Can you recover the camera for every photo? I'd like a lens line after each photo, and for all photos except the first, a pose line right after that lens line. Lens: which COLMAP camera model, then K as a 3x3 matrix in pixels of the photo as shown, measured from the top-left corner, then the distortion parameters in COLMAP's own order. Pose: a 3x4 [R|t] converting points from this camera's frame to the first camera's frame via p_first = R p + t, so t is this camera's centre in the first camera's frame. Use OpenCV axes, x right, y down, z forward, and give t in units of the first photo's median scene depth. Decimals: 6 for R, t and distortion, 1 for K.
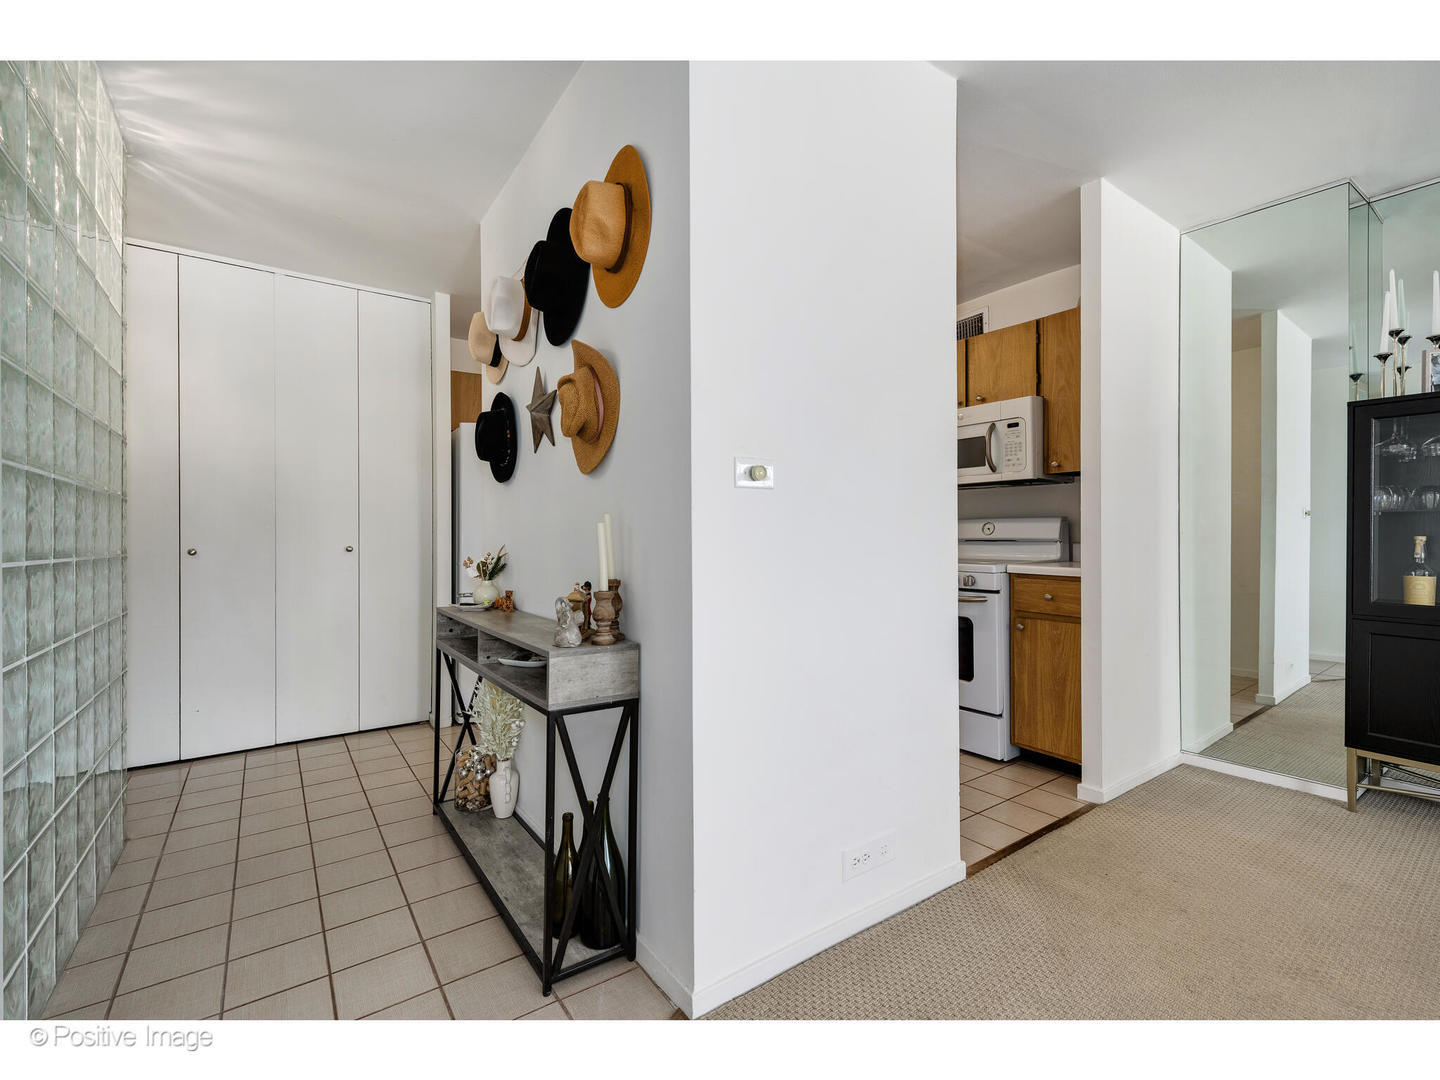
lens RADIAL K [[622.7, 0, 723.3], [0, 622.7, 542.5], [0, 0, 1]] dist [-0.000314, -0.000023]
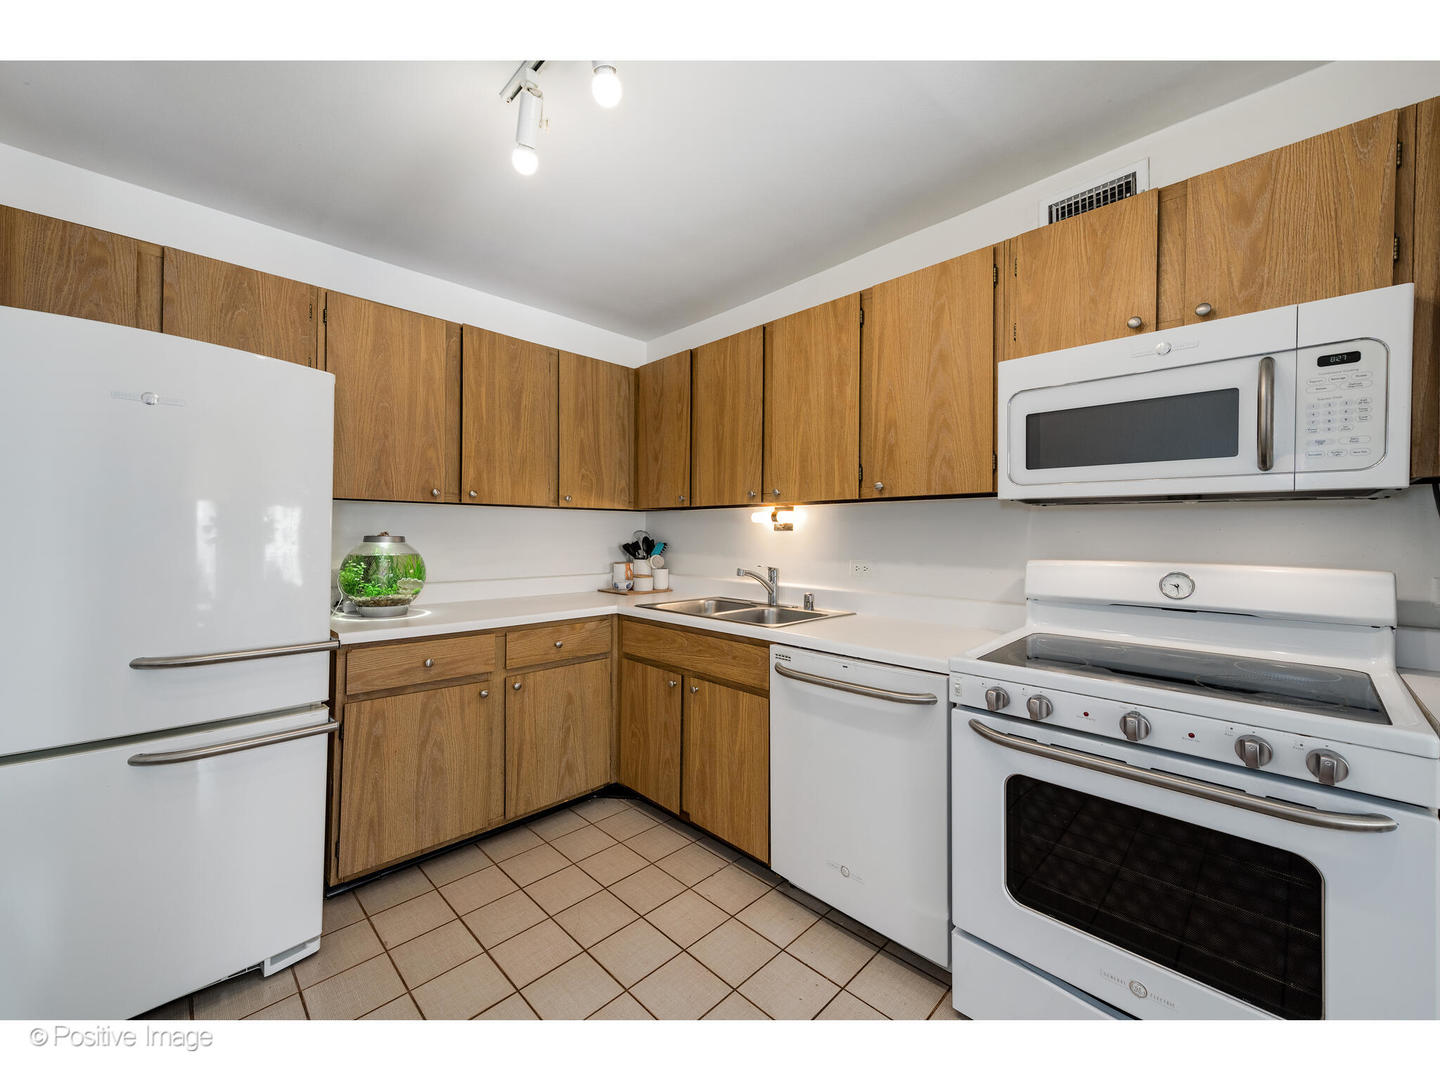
lens RADIAL K [[564.8, 0, 706.3], [0, 564.8, 529.8], [0, 0, 1]] dist [0.009776, -0.000038]
pose [[0.983275, 0.018987, 0.181132, -0.022566], [-0.017768, 0.999807, -0.008353, -0.060952], [-0.181256, 0.004995, 0.983423, 0.680746]]
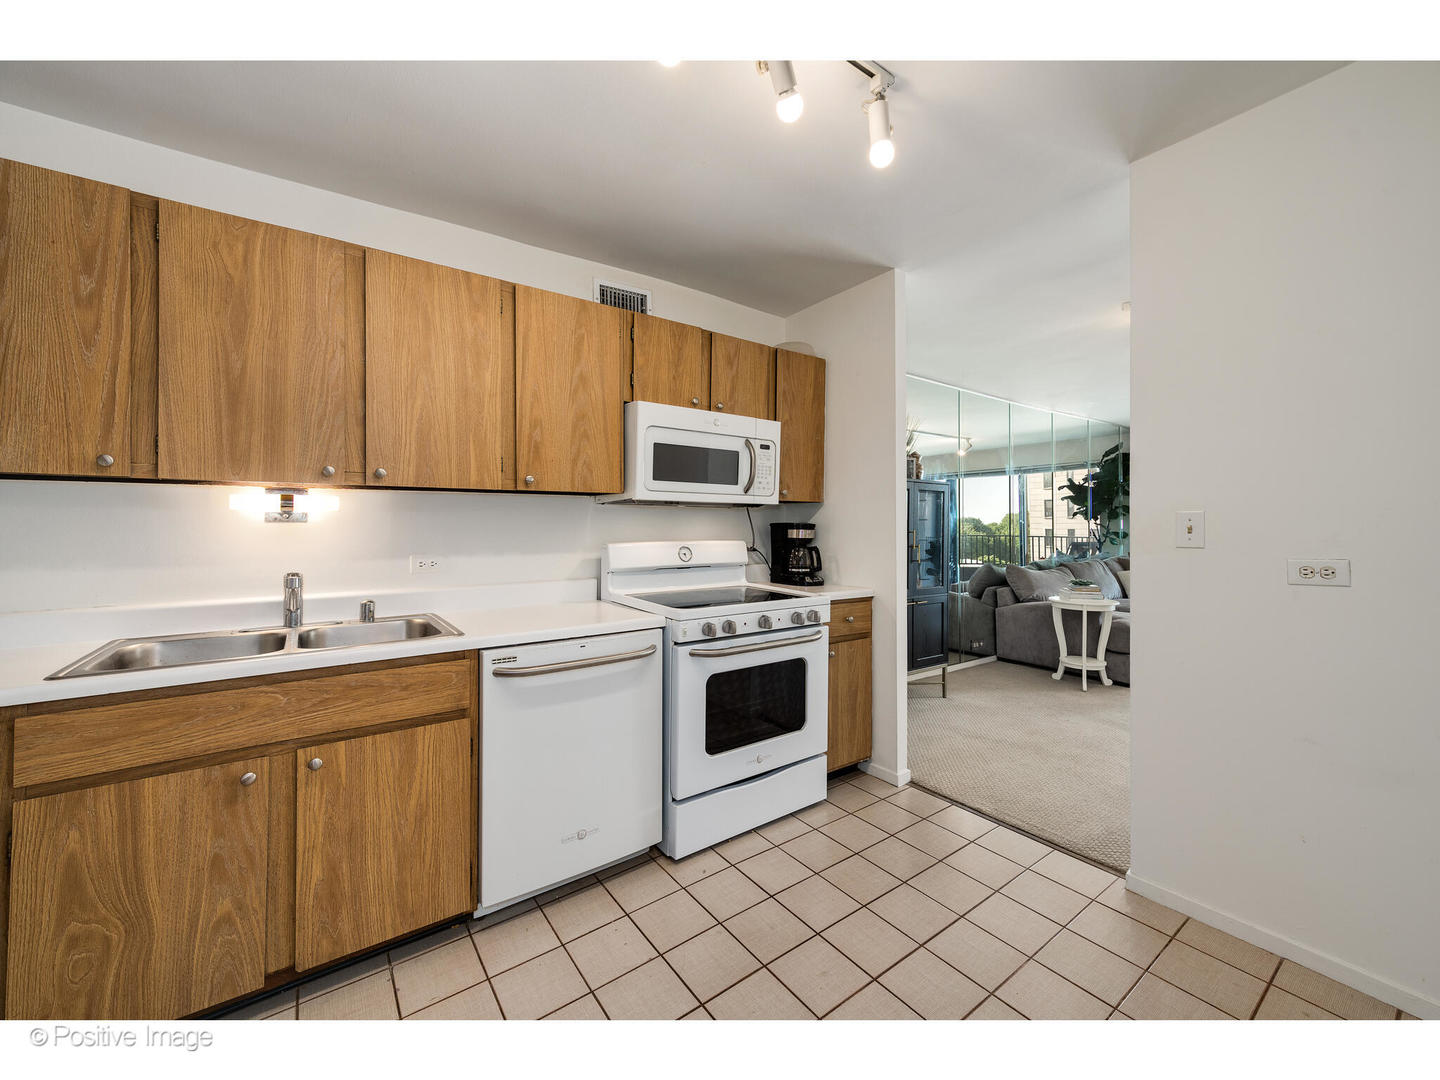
lens RADIAL K [[564.8, 0, 708.8], [0, 564.8, 526.1], [0, 0, 1]] dist [0.009776, -0.000038]
pose [[-0.017691, 0.016343, 0.999710, -0.390293], [0.005120, 0.999855, -0.016255, -0.051976], [-0.999830, 0.004831, -0.017772, 1.074191]]
